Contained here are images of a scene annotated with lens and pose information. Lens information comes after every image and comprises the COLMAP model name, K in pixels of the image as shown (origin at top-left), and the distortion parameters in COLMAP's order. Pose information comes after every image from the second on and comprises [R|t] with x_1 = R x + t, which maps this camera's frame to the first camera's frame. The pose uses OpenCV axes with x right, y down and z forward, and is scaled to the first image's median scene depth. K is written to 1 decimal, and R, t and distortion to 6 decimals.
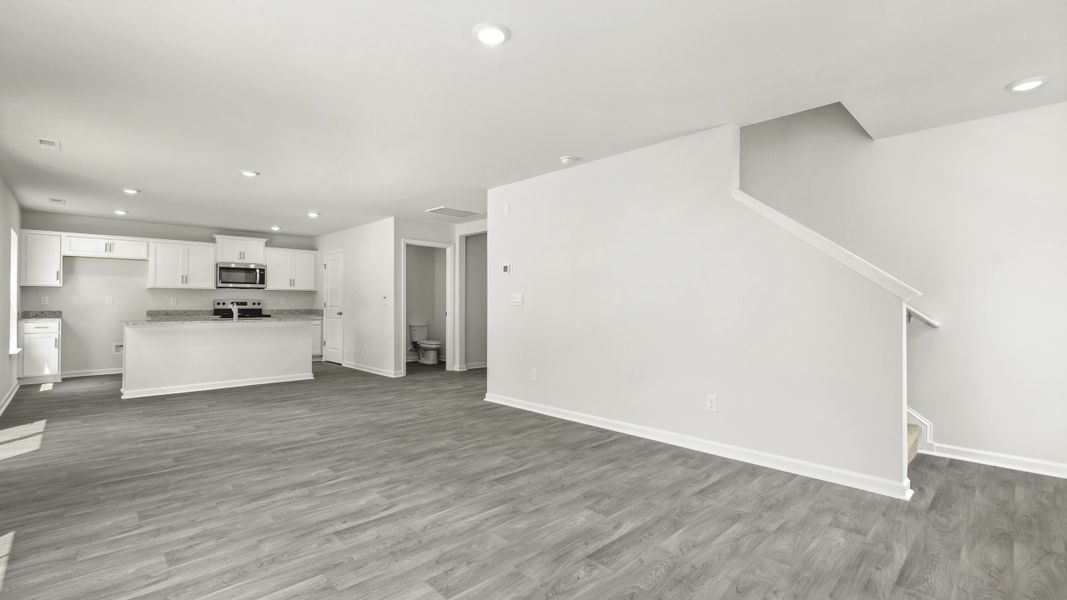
lens RADIAL K [[482.5, 0, 533.5], [0, 482.5, 300.0], [0, 0, 1]] dist [0.010764, 0.000096]
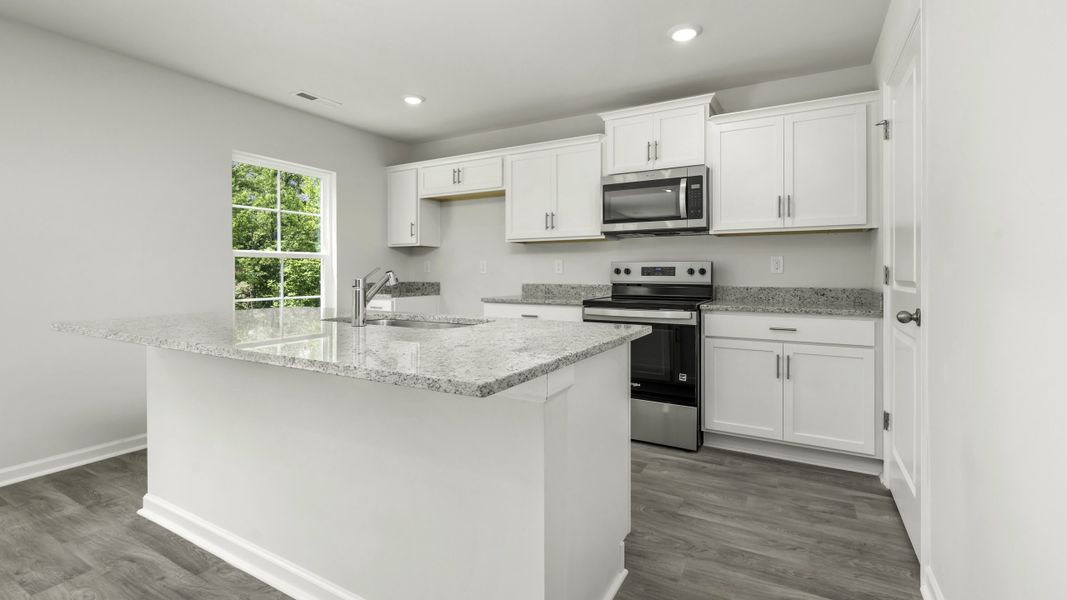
lens RADIAL K [[476.4, 0, 532.5], [0, 476.4, 274.0], [0, 0, 1]] dist [0.001138, 0.000110]
pose [[0.275895, 0.001434, -0.961187, -0.259063], [0.008035, 0.999961, 0.003798, 0.007932], [0.961154, -0.008771, 0.275872, 0.820880]]
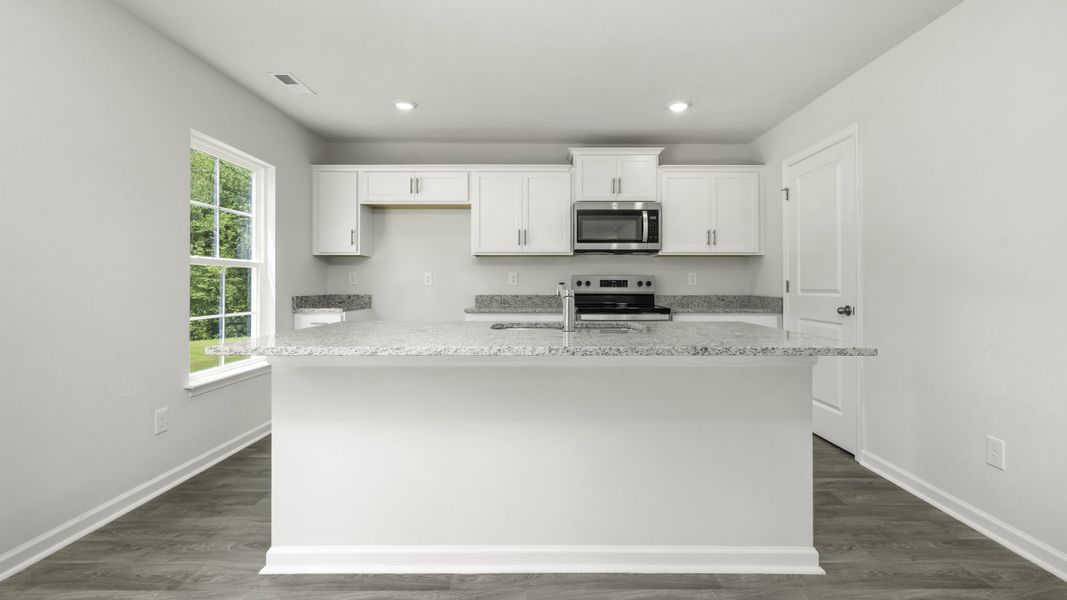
lens RADIAL K [[486.5, 0, 540.5], [0, 486.5, 280.0], [0, 0, 1]] dist [-0.001748, -0.000292]
pose [[0.720614, -0.006727, -0.693304, -0.325736], [0.005629, 0.999977, -0.003852, 0.005954], [0.693314, -0.001127, 0.720635, 0.608797]]
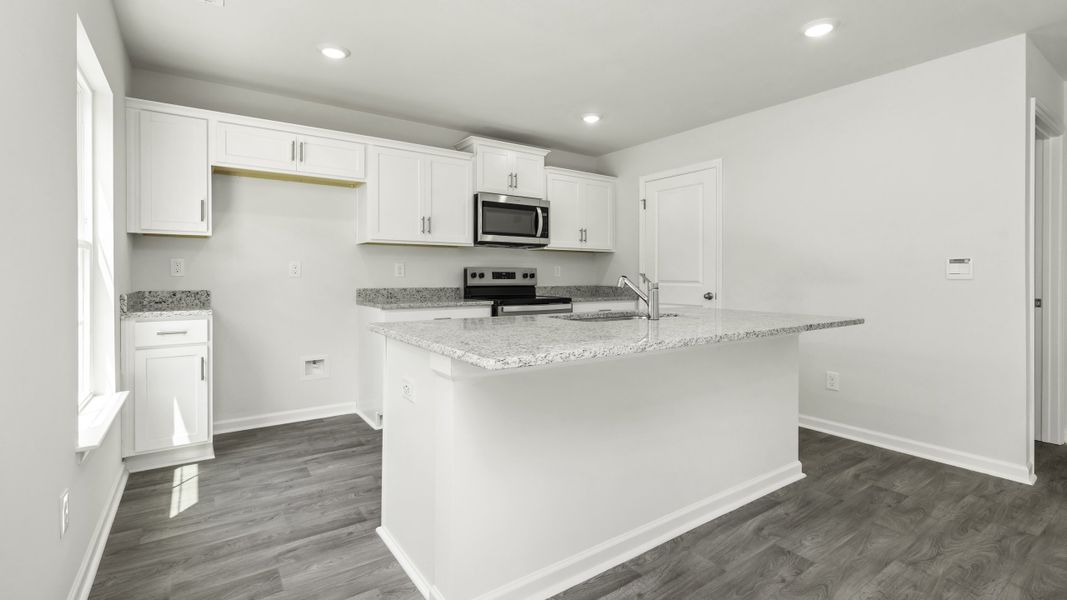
lens RADIAL K [[486.5, 0, 540.5], [0, 486.5, 280.0], [0, 0, 1]] dist [-0.001748, -0.000292]
pose [[0.989263, 0.002159, -0.146133, -0.515483], [0.000101, 0.999881, 0.015455, 0.004715], [0.146149, -0.015304, 0.989144, 0.515096]]
